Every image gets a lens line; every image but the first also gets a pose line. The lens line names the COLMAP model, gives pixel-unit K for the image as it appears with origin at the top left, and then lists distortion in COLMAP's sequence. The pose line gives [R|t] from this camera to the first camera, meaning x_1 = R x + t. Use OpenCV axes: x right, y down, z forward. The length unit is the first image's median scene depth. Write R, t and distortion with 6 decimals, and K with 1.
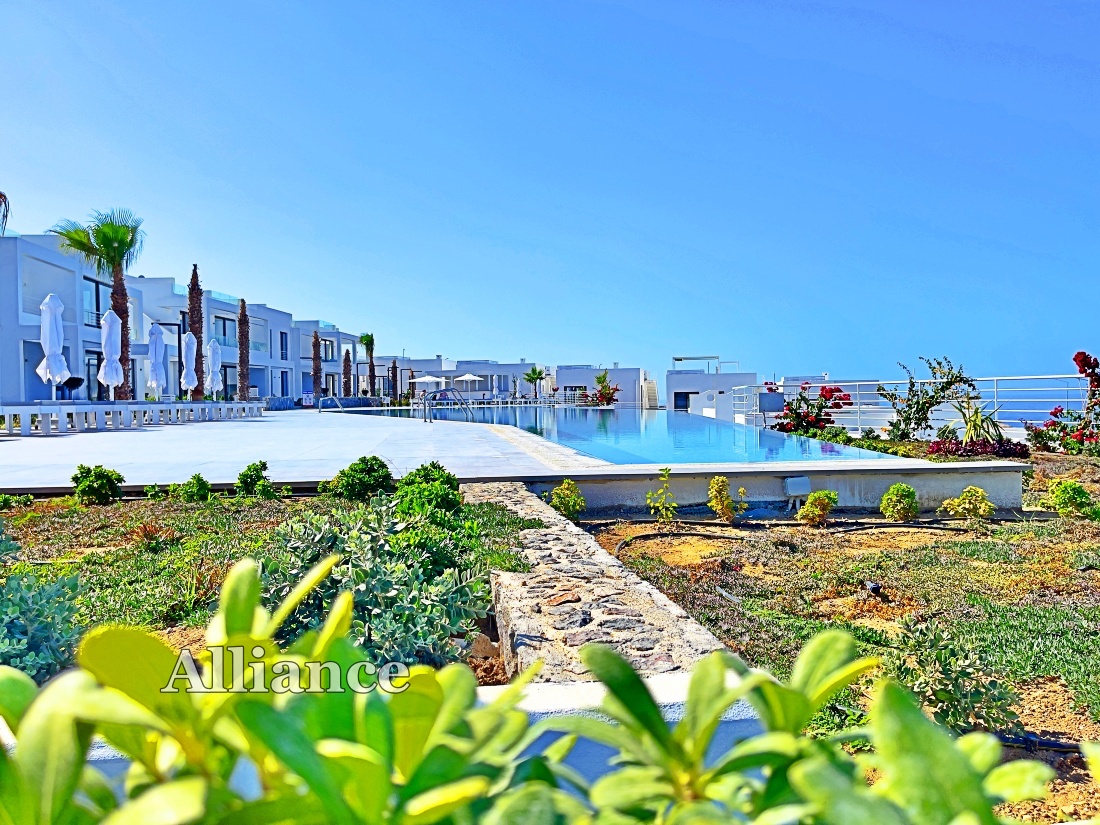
lens RADIAL K [[833.4, 0, 549.9], [0, 833.4, 413.0], [0, 0, 1]] dist [-0.000002, -0.000016]
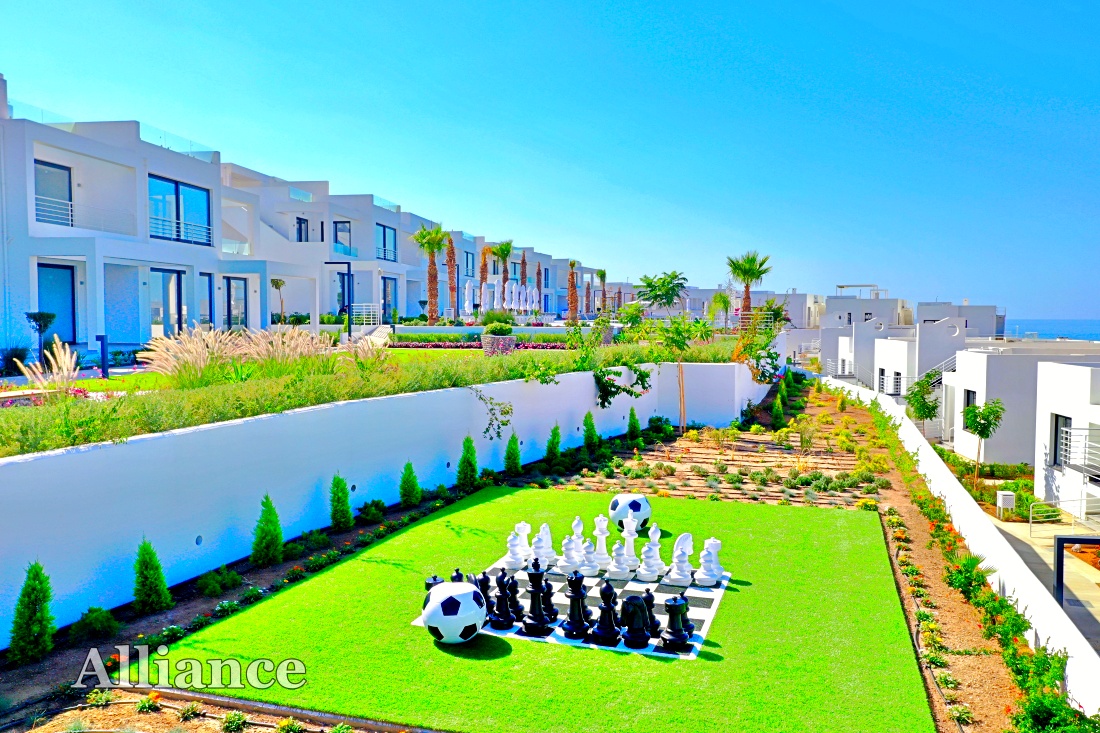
lens RADIAL K [[865.1, 0, 550.4], [0, 865.1, 367.7], [0, 0, 1]] dist [-0.002658, 0.001719]
pose [[0.963375, 0.032581, -0.266171, 0.092100], [-0.020608, 0.998651, 0.047652, 0.005488], [0.267365, -0.040422, 0.962747, -0.436329]]
